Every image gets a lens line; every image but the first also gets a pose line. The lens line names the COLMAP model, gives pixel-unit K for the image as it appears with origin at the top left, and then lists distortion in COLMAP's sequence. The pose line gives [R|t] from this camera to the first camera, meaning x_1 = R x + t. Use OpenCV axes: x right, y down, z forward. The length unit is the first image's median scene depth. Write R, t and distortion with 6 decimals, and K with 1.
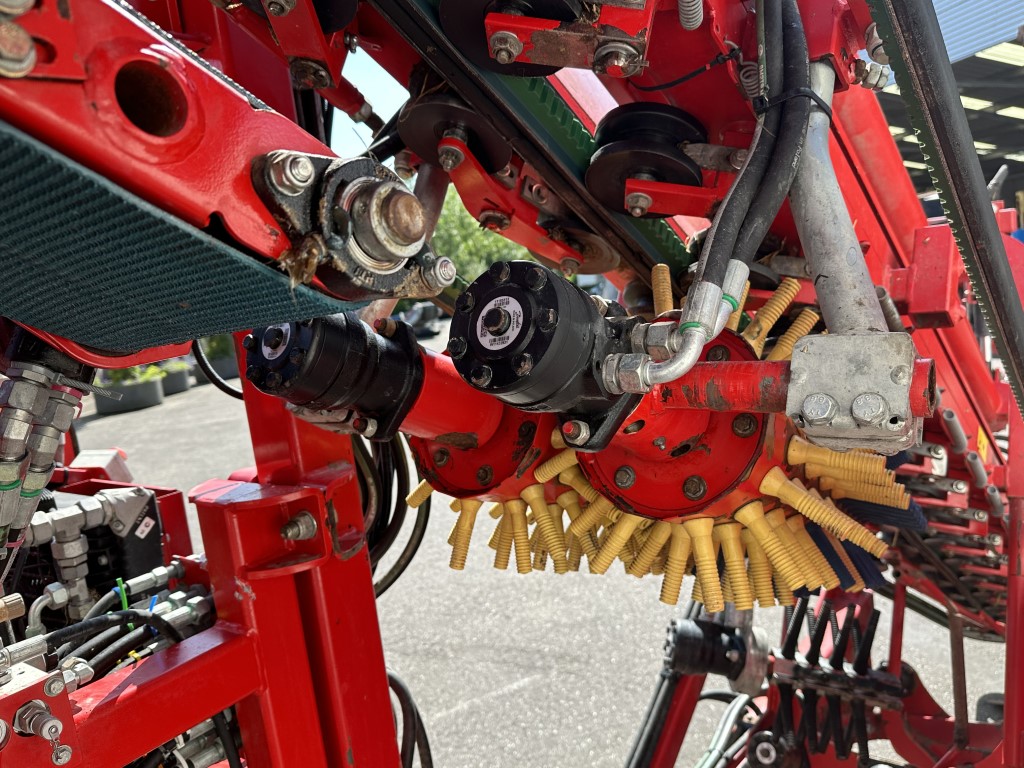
lens RADIAL K [[795.5, 0, 516.6], [0, 795.5, 386.3], [0, 0, 1]] dist [0.077198, -0.141245]
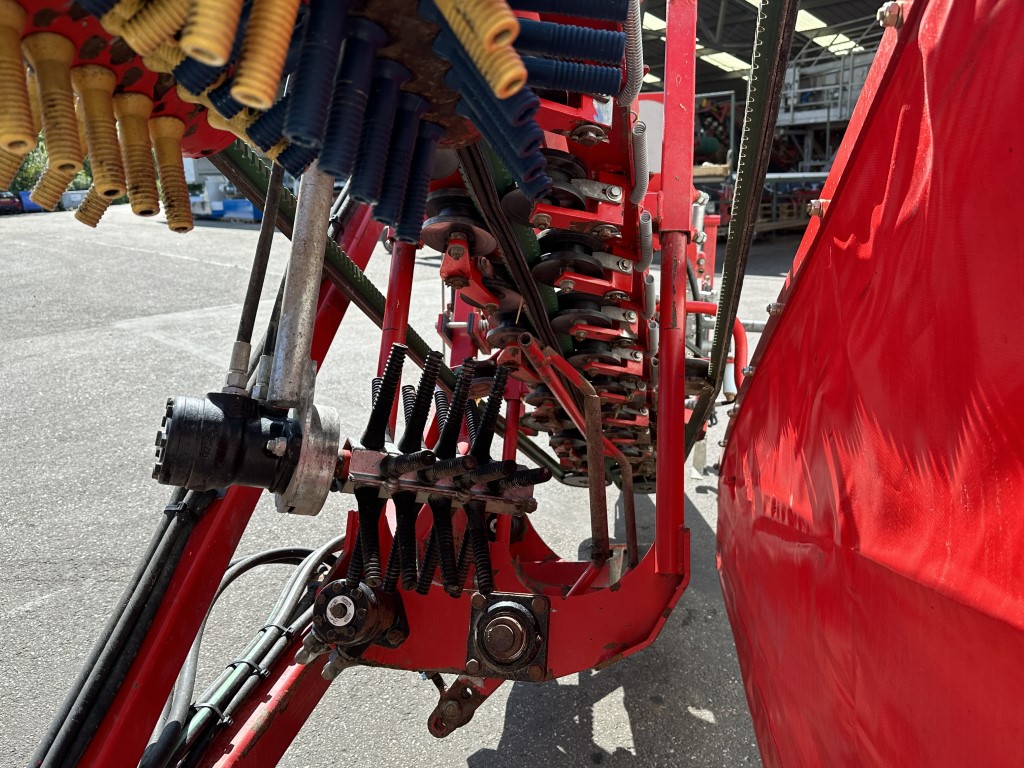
lens RADIAL K [[795.5, 0, 516.6], [0, 795.5, 386.3], [0, 0, 1]] dist [0.077198, -0.141245]
pose [[0.889820, -0.023174, 0.455723, 0.157048], [-0.022679, 0.995229, 0.094892, 0.227074], [-0.455748, -0.094772, 0.885049, 0.409726]]
